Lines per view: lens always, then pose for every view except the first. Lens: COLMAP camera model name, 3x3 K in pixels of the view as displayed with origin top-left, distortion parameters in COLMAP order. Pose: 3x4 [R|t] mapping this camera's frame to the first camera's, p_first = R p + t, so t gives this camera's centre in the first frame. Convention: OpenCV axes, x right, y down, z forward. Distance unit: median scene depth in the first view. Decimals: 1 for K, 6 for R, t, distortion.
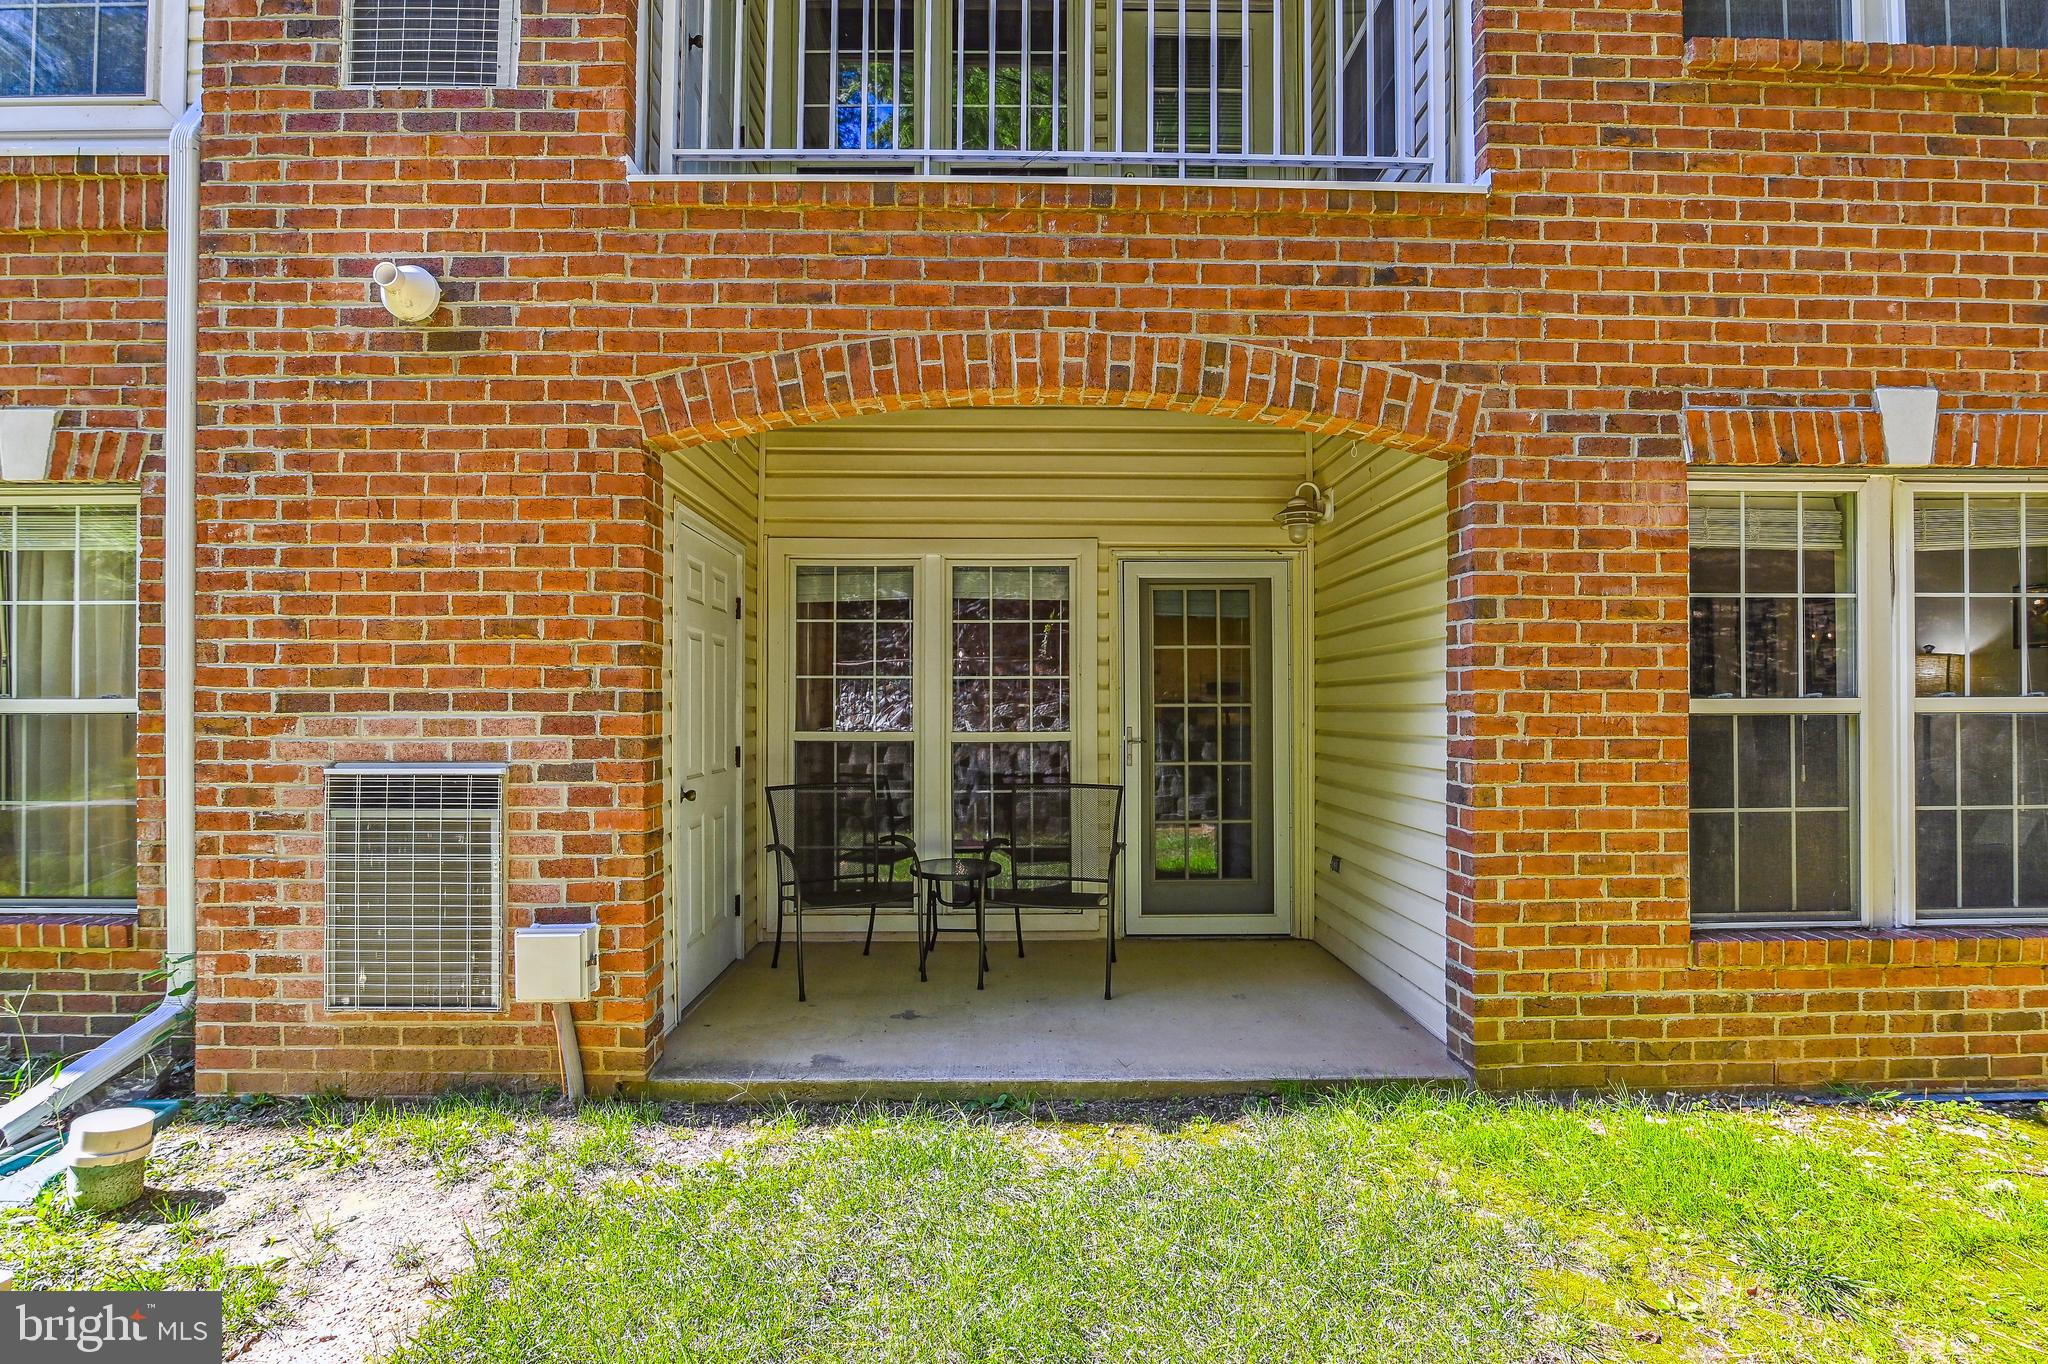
lens RADIAL K [[959.9, 0, 1022.5], [0, 959.9, 697.9], [0, 0, 1]] dist [-0.013812, 0.000748]
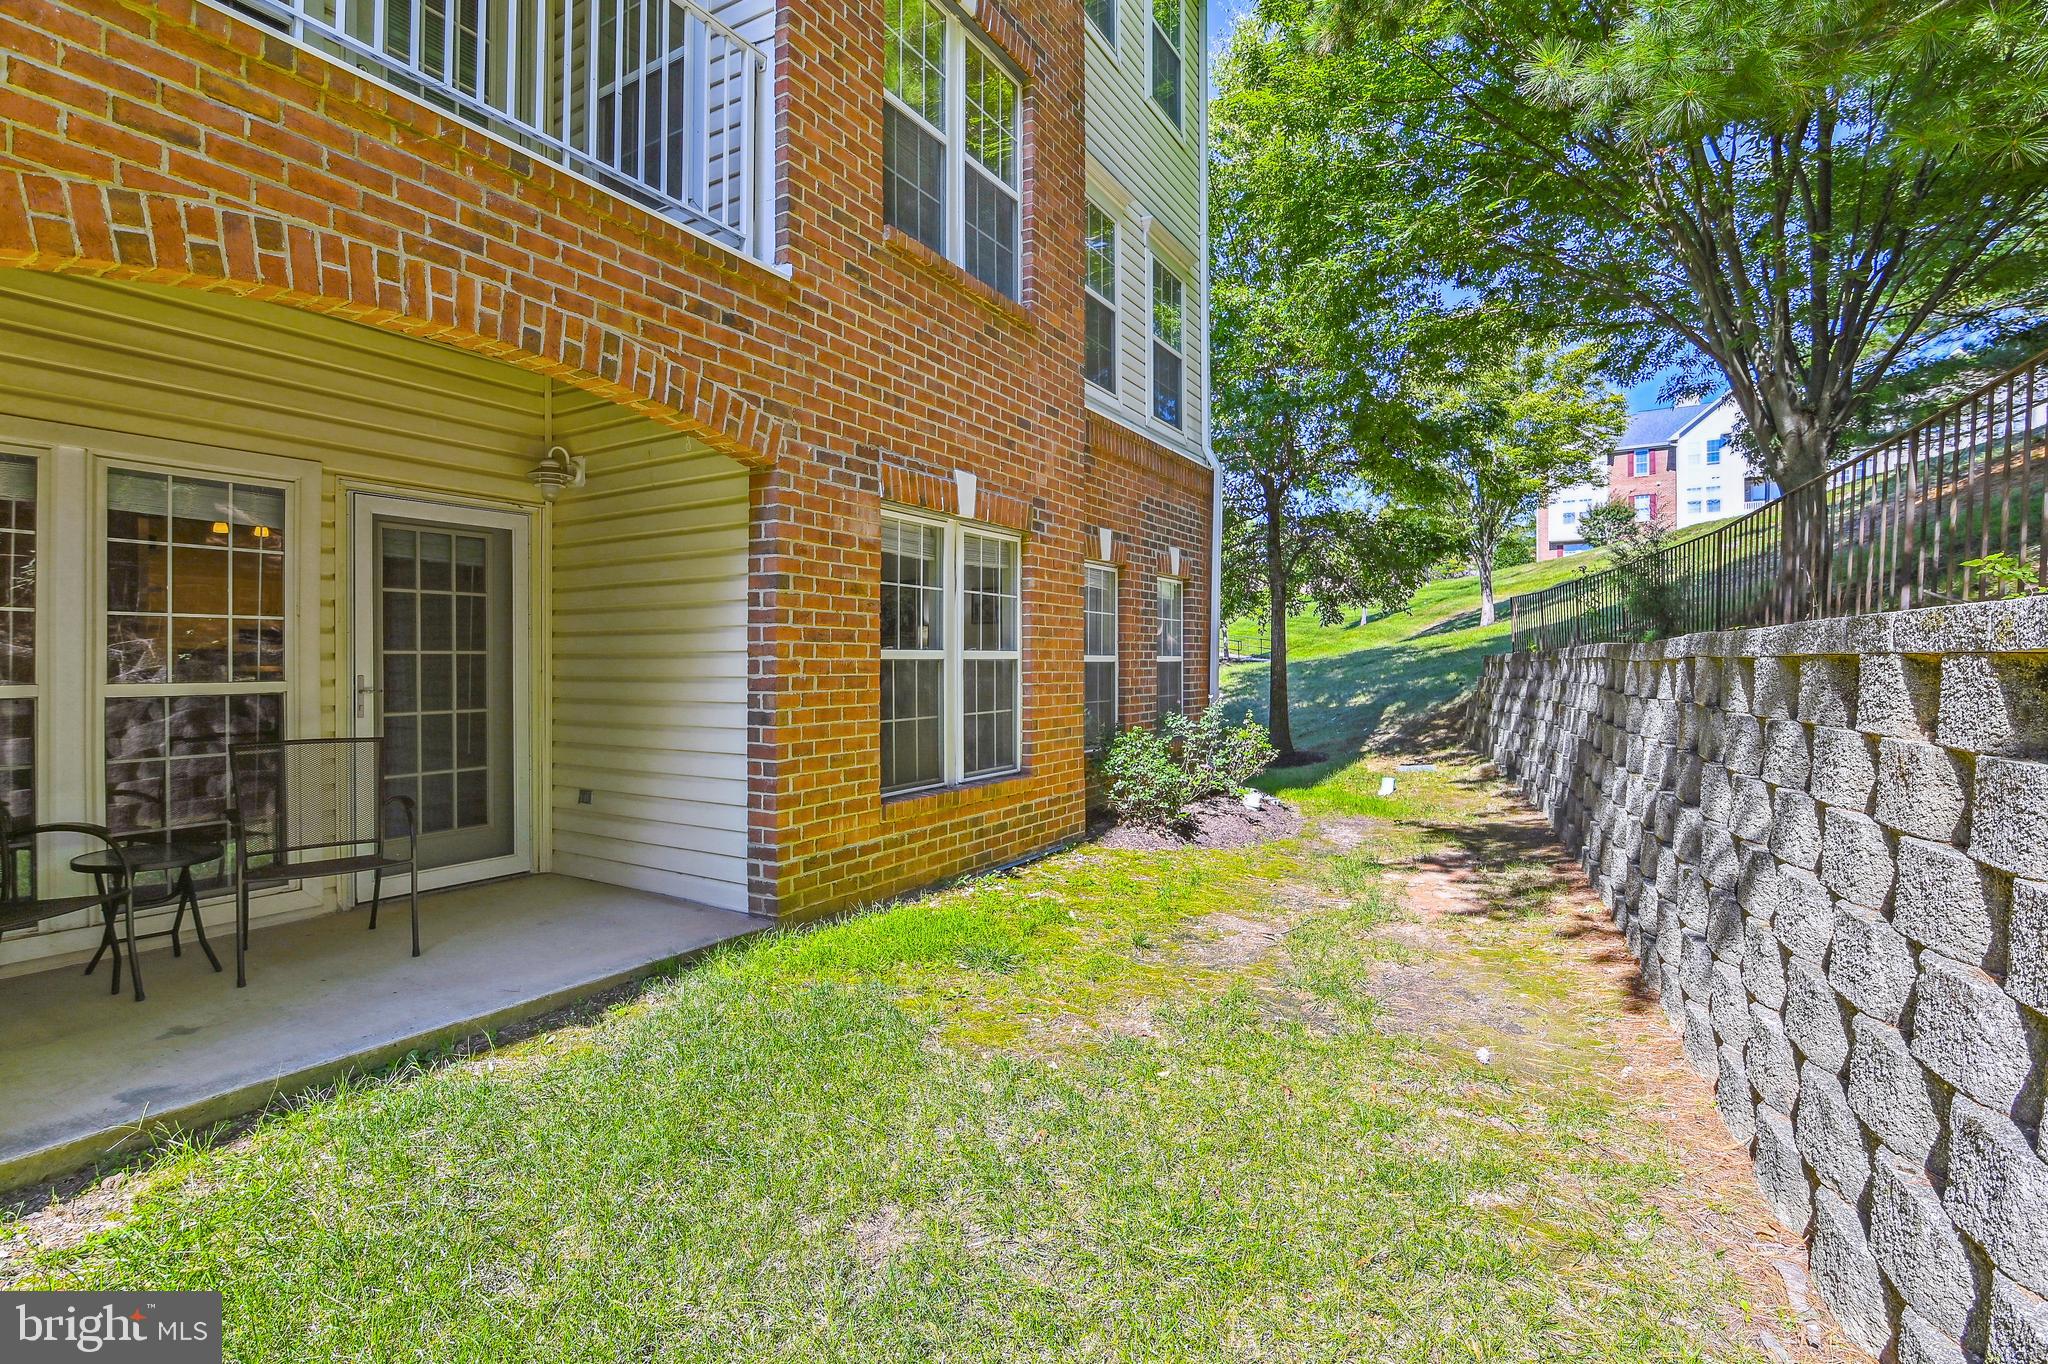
lens RADIAL K [[949.7, 0, 1034.1], [0, 949.7, 655.5], [0, 0, 1]] dist [-0.001982, -0.000283]
pose [[0.532918, 0.007094, 0.846137, -0.477250], [-0.007992, 0.999962, -0.003350, 0.014332], [-0.846129, -0.004977, 0.532954, -0.035604]]
